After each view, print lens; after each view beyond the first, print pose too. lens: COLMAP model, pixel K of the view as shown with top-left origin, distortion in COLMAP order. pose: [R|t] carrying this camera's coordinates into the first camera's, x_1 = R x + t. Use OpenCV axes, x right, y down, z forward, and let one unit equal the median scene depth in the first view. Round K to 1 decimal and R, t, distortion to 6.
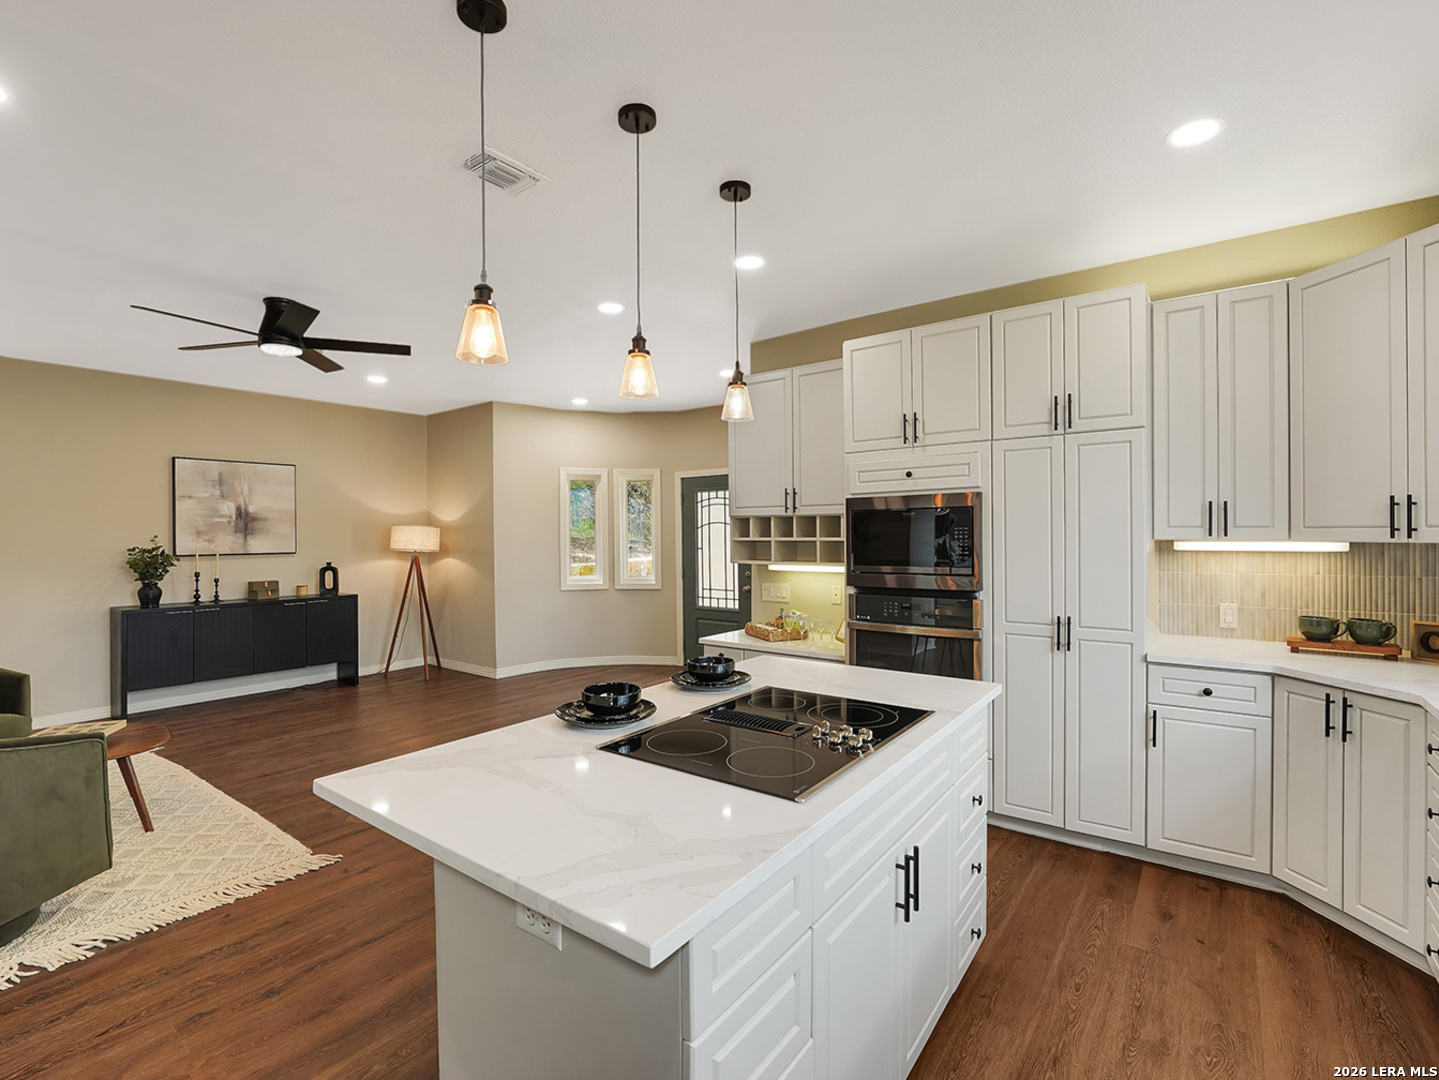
lens RADIAL K [[651.5, 0, 713.3], [0, 651.5, 541.1], [0, 0, 1]] dist [-0.015371, 0.000619]
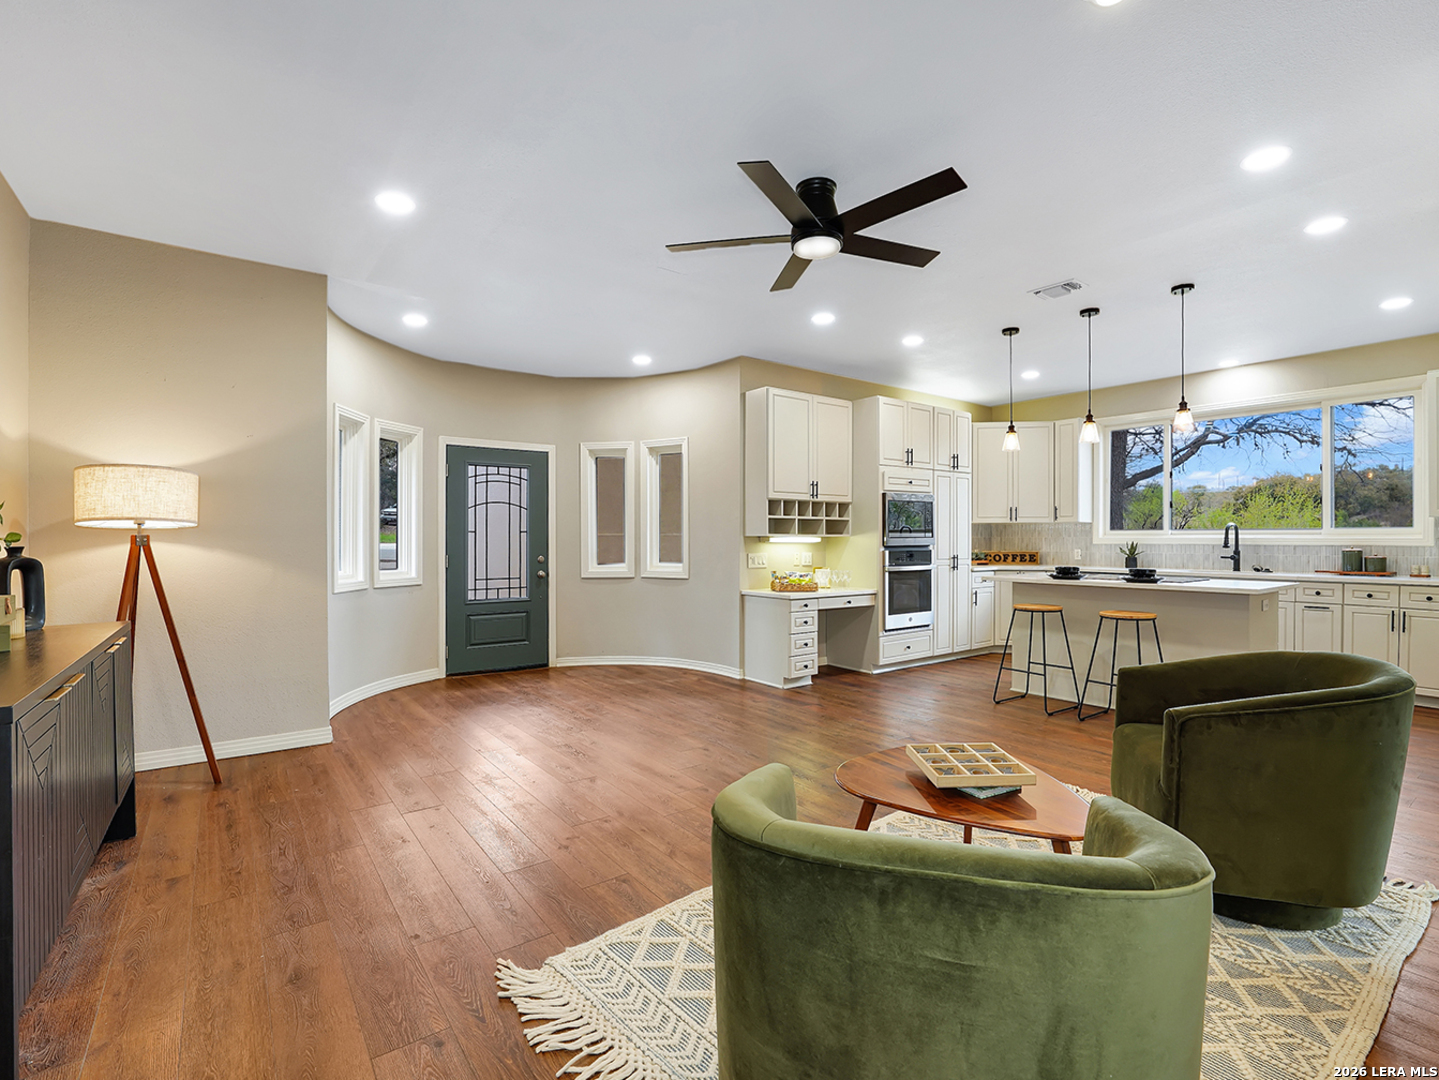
lens RADIAL K [[651.5, 0, 705.6], [0, 651.5, 538.9], [0, 0, 1]] dist [-0.015371, 0.000619]
pose [[0.294786, 0.006855, 0.955539, -0.953512], [0.008346, 0.999918, -0.009748, 0.040376], [-0.955527, 0.010849, 0.294705, 0.605682]]
